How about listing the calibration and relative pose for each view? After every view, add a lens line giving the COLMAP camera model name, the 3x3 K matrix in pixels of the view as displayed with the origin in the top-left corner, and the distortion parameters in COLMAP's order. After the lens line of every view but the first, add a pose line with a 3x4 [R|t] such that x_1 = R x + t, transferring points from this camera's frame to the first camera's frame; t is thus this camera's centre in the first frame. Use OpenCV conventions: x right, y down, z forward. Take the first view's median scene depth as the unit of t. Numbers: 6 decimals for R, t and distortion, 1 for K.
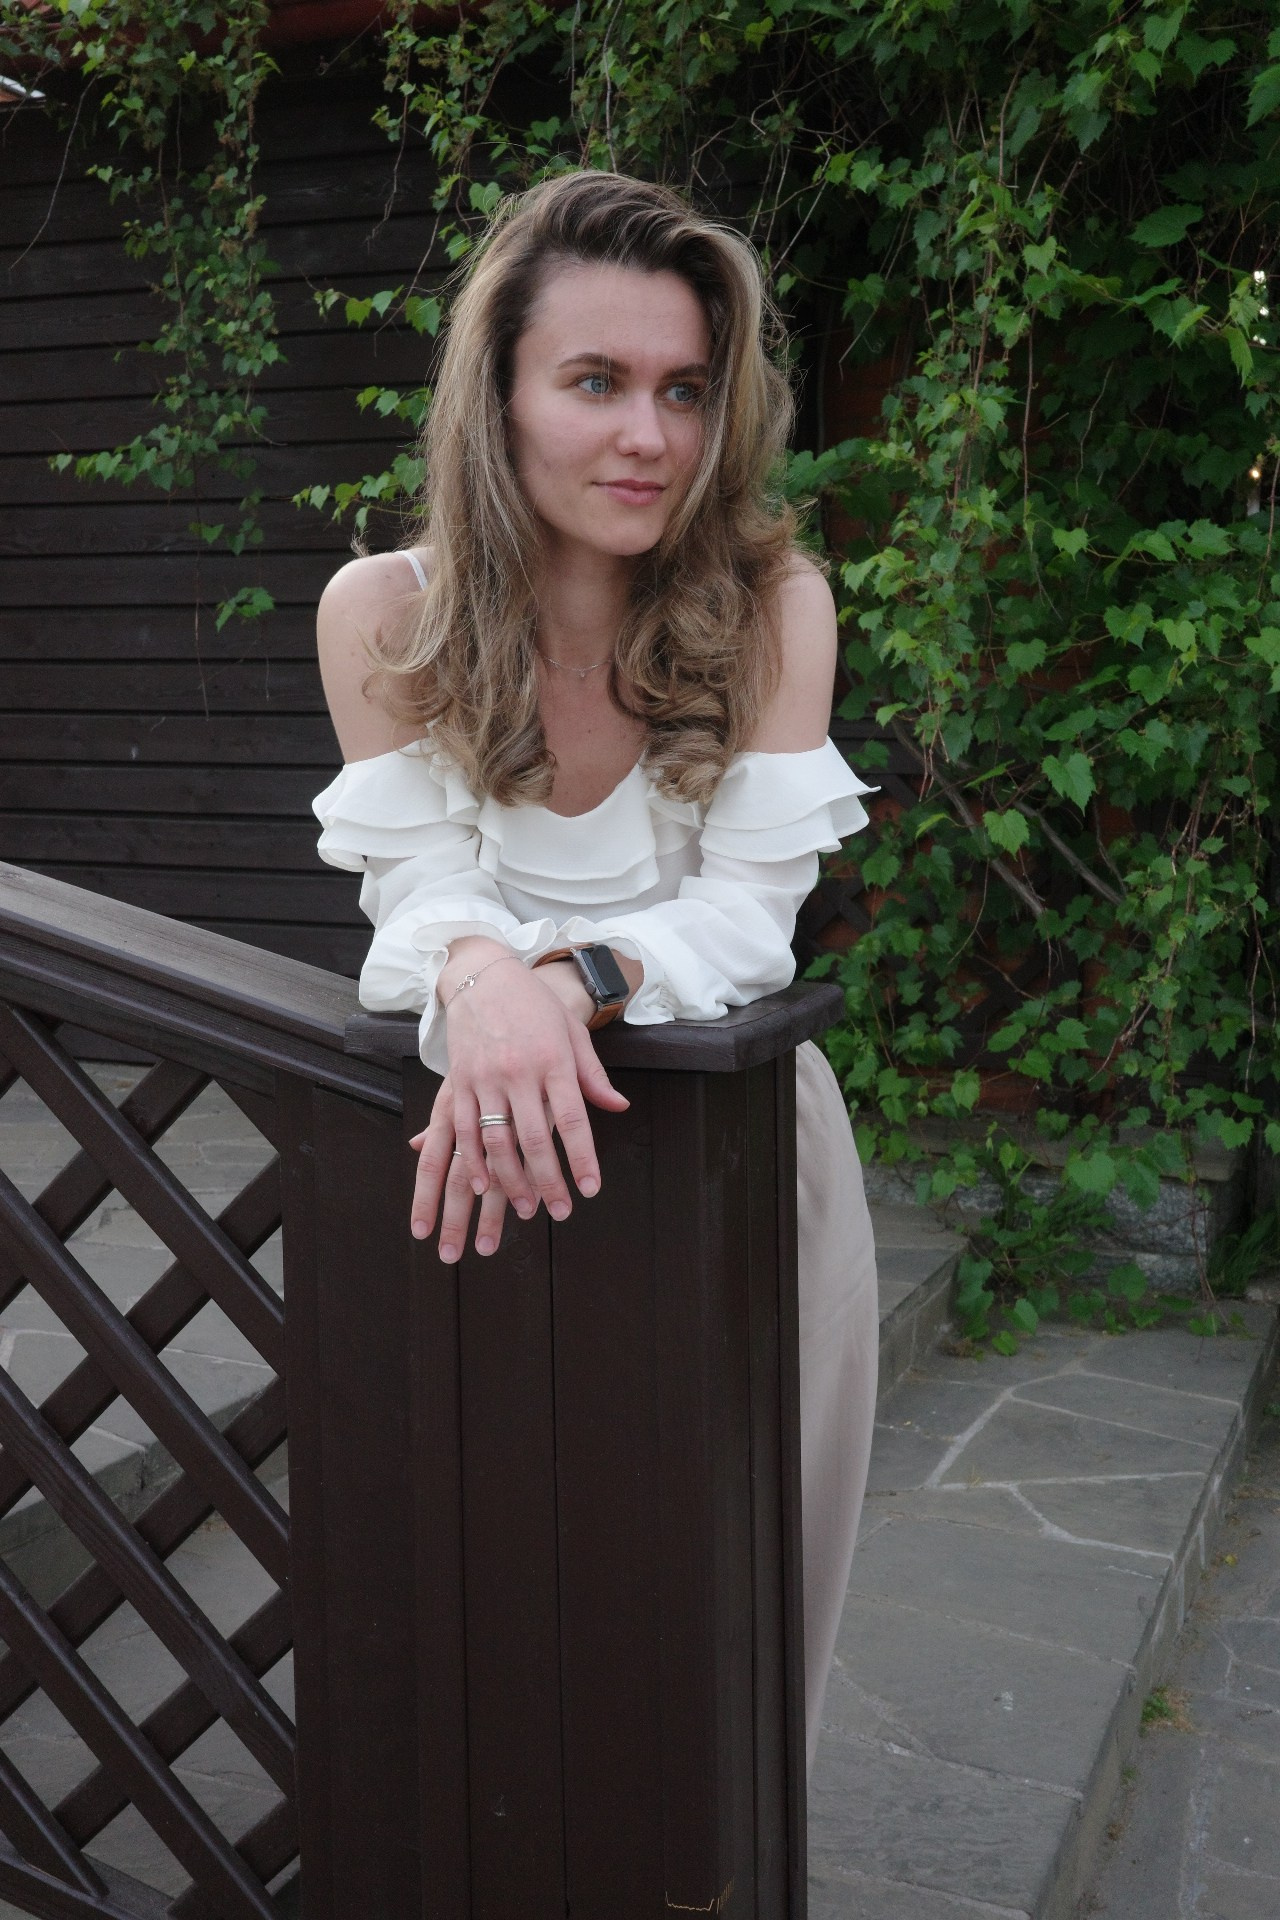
lens RADIAL K [[2149.1, 0, 640.0], [0, 2149.1, 960.0], [0, 0, 1]] dist [0.074098, -0.020743]
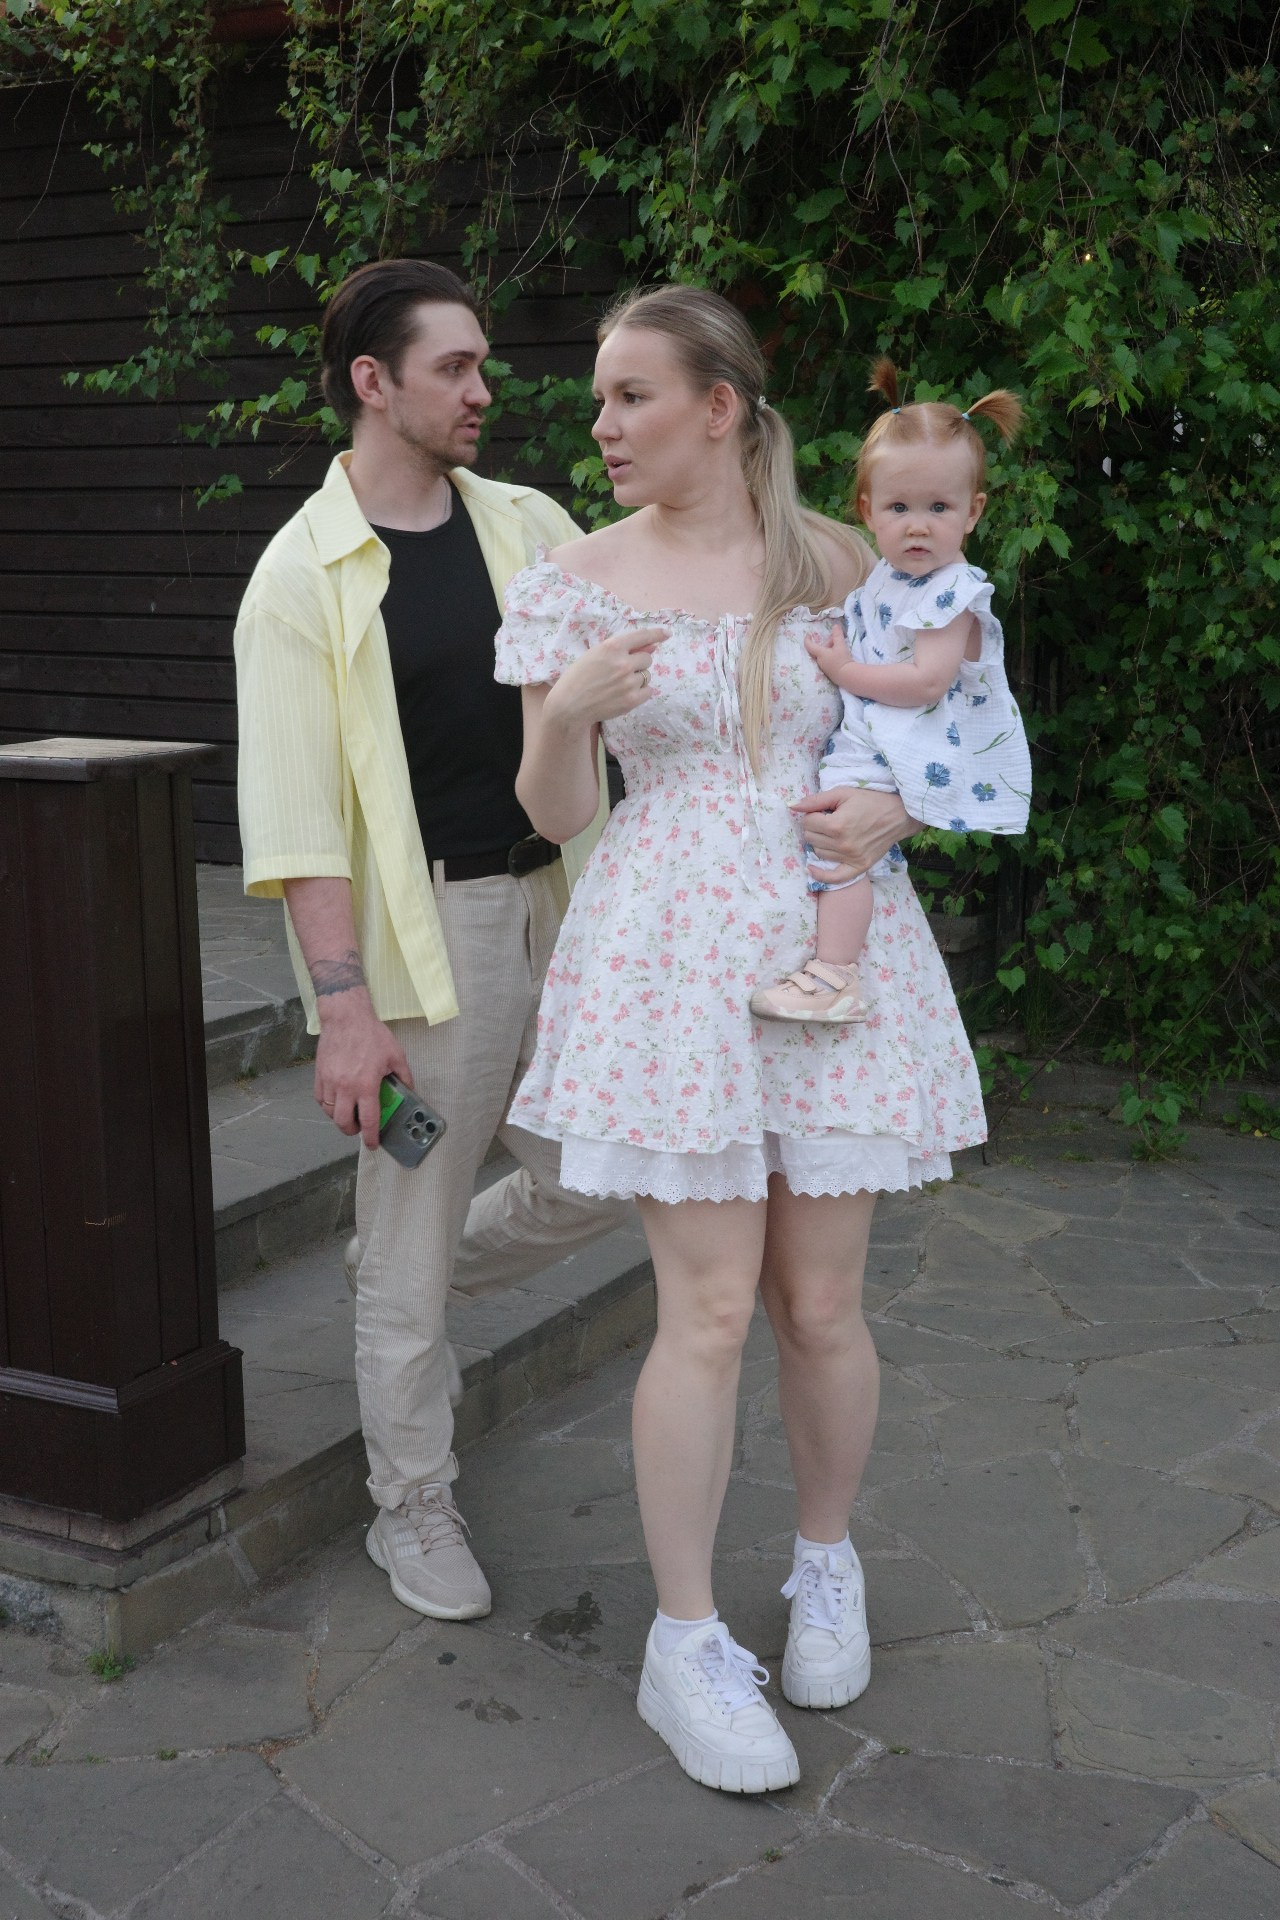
lens RADIAL K [[2114.0, 0, 649.2], [0, 2114.0, 949.1], [0, 0, 1]] dist [0.041441, 0.017560]
pose [[0.994820, 0.017443, -0.100144, 0.246805], [-0.010700, 0.997664, 0.067474, 0.021667], [0.101087, -0.066053, 0.992682, -0.280674]]
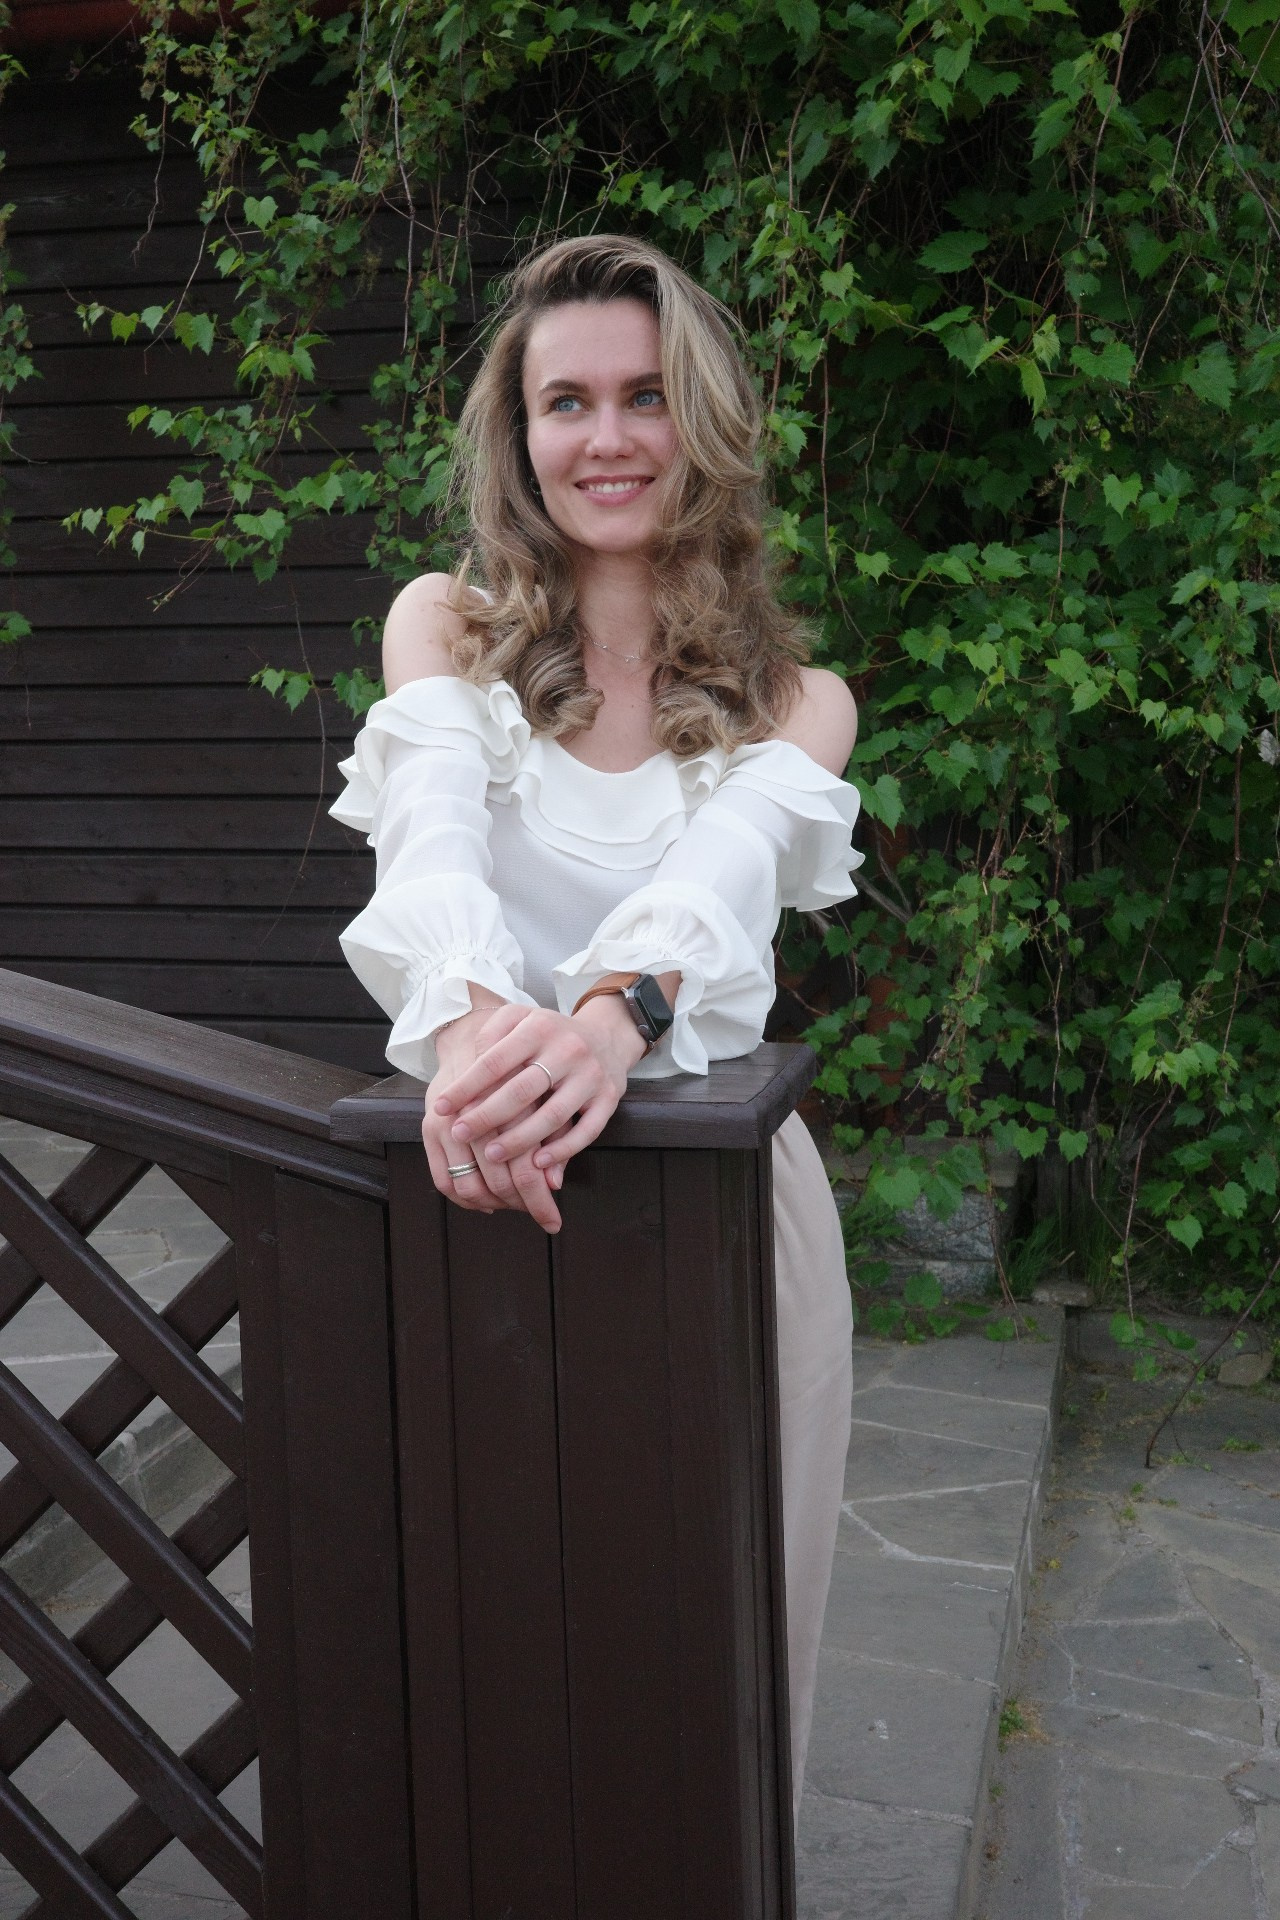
lens RADIAL K [[2145.7, 0, 608.1], [0, 2145.7, 974.6], [0, 0, 1]] dist [0.057468, 0.014029]
pose [[0.991818, -0.030206, 0.124034, -0.046771], [0.029682, 0.999541, 0.006070, -0.011305], [-0.124160, -0.002338, 0.992259, 0.017597]]
